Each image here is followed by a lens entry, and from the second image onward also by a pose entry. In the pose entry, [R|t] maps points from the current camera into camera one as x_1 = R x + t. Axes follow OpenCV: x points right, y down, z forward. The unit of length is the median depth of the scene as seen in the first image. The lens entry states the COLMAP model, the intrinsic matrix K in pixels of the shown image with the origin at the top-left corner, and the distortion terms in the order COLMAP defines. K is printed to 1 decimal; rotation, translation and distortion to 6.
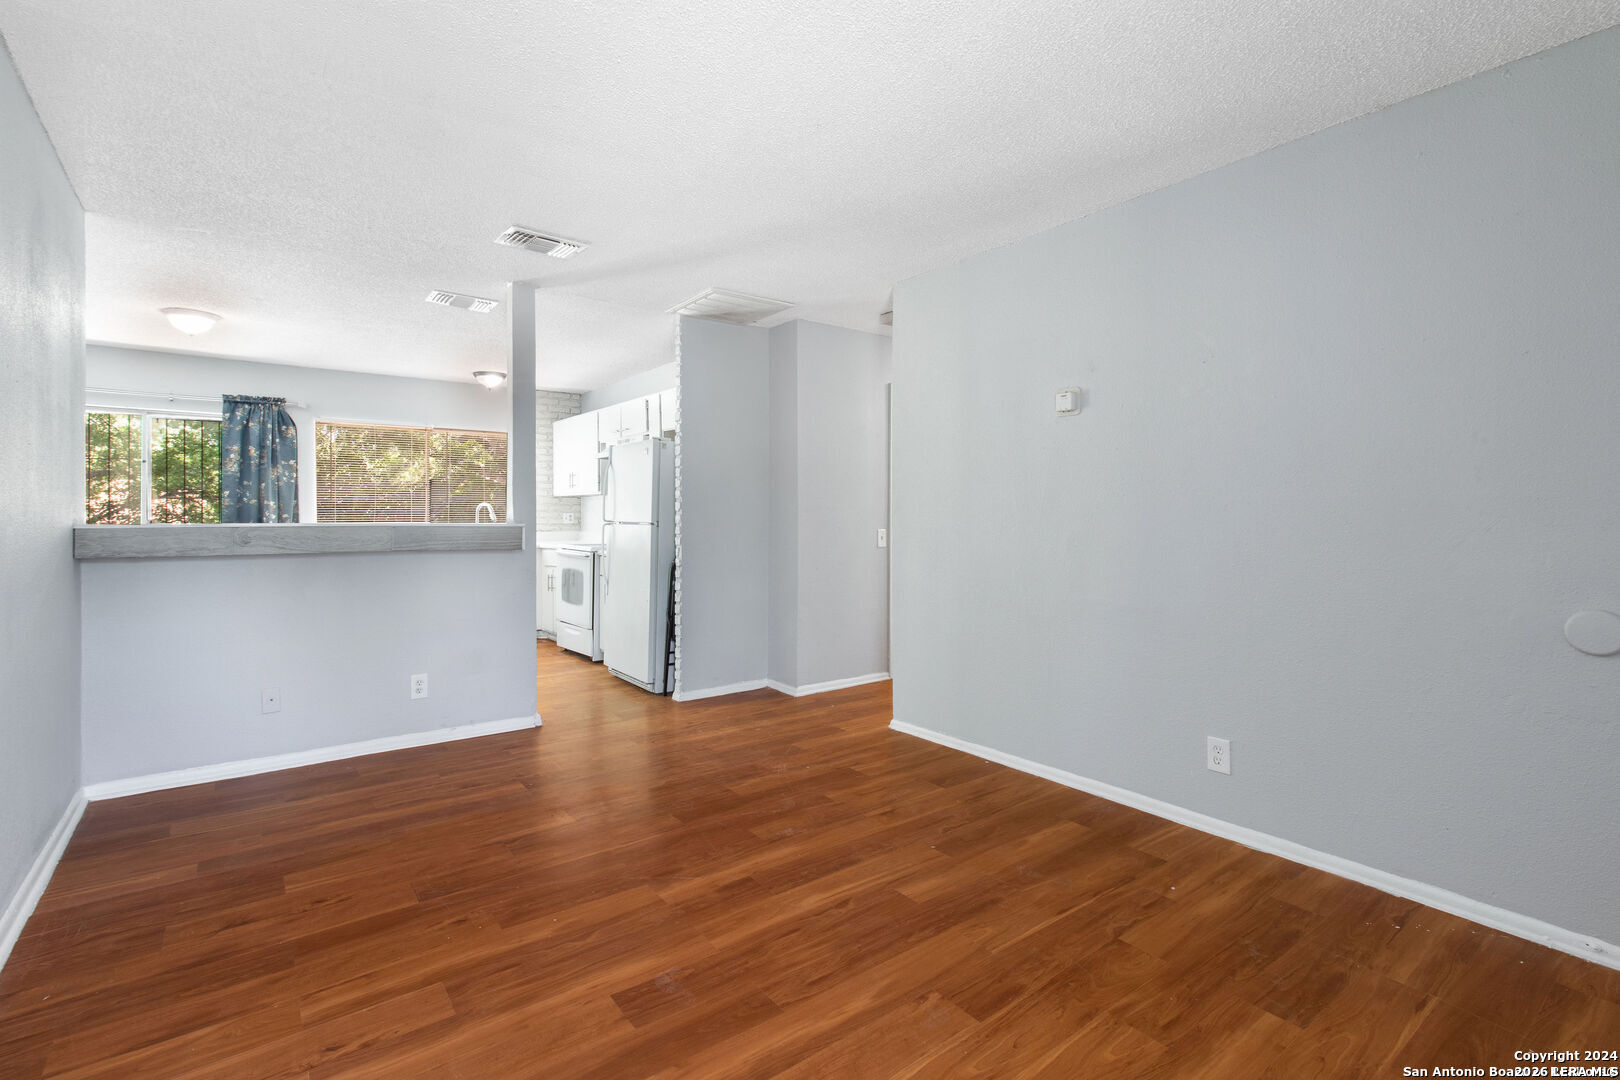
lens RADIAL K [[743.2, 0, 803.5], [0, 743.2, 514.1], [0, 0, 1]] dist [0.005517, -0.001430]
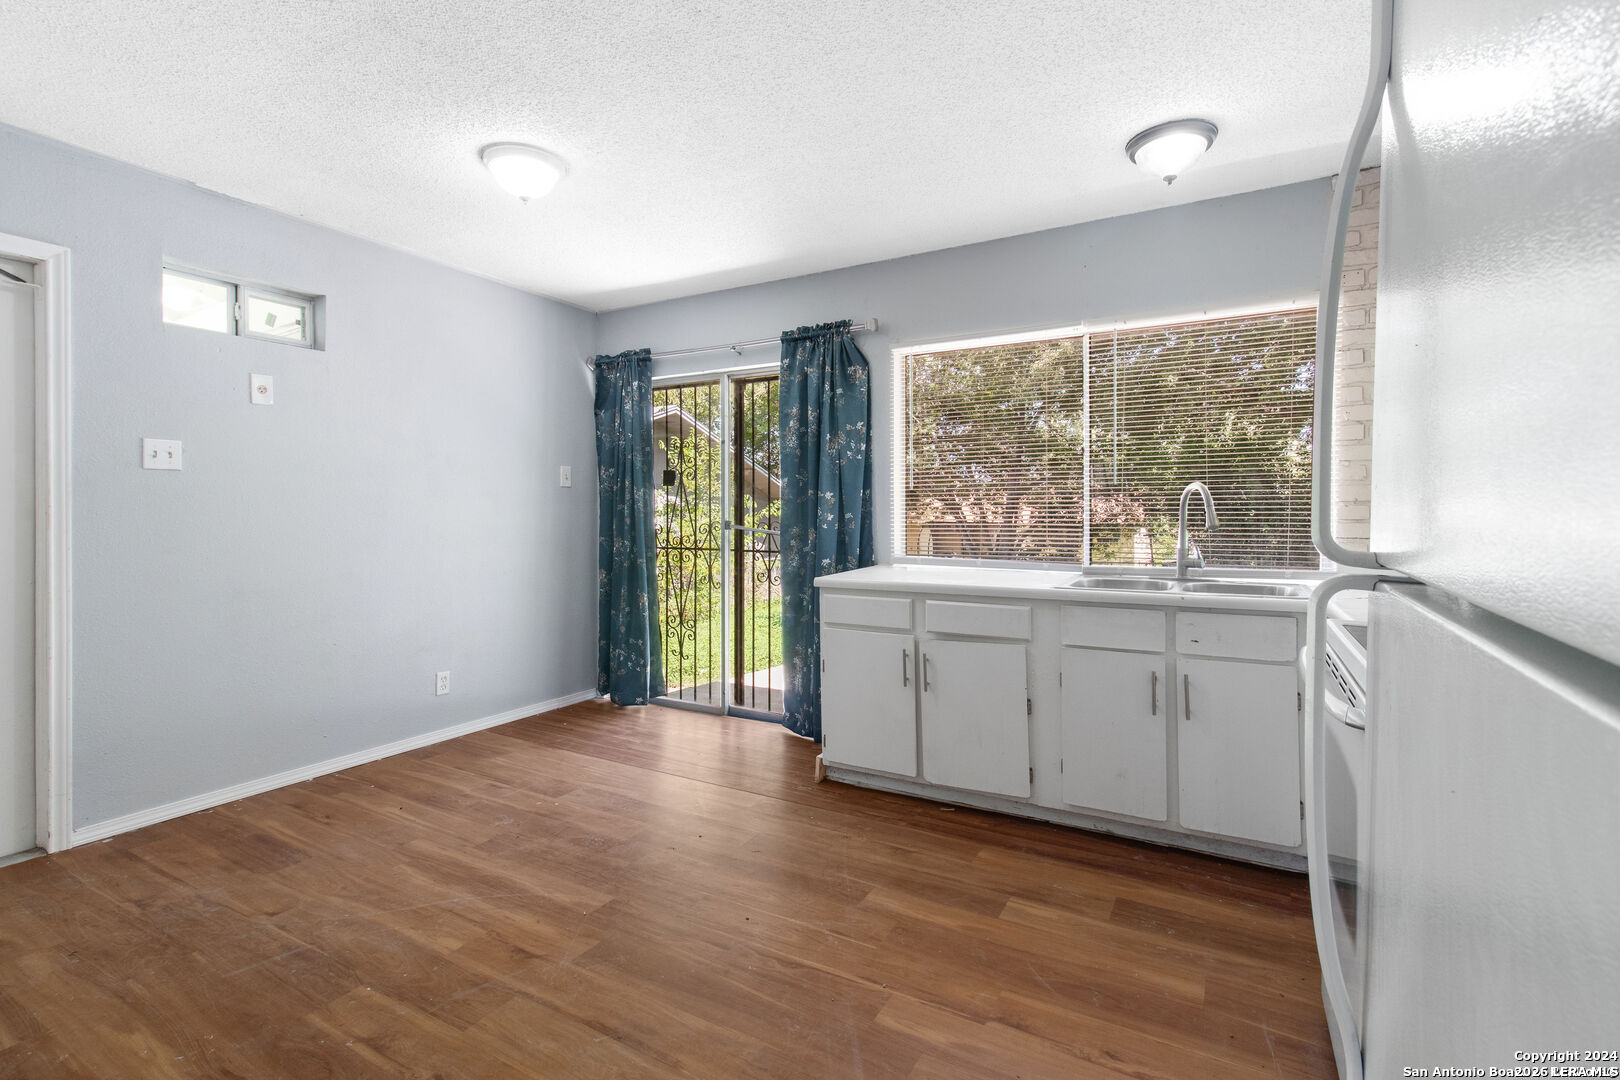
lens RADIAL K [[743.2, 0, 816.0], [0, 743.2, 516.5], [0, 0, 1]] dist [0.005517, -0.001430]
pose [[0.396047, 0.002491, -0.918227, -0.374184], [0.000790, 0.999995, 0.003053, 0.002422], [0.918230, -0.001935, 0.396043, 1.752699]]
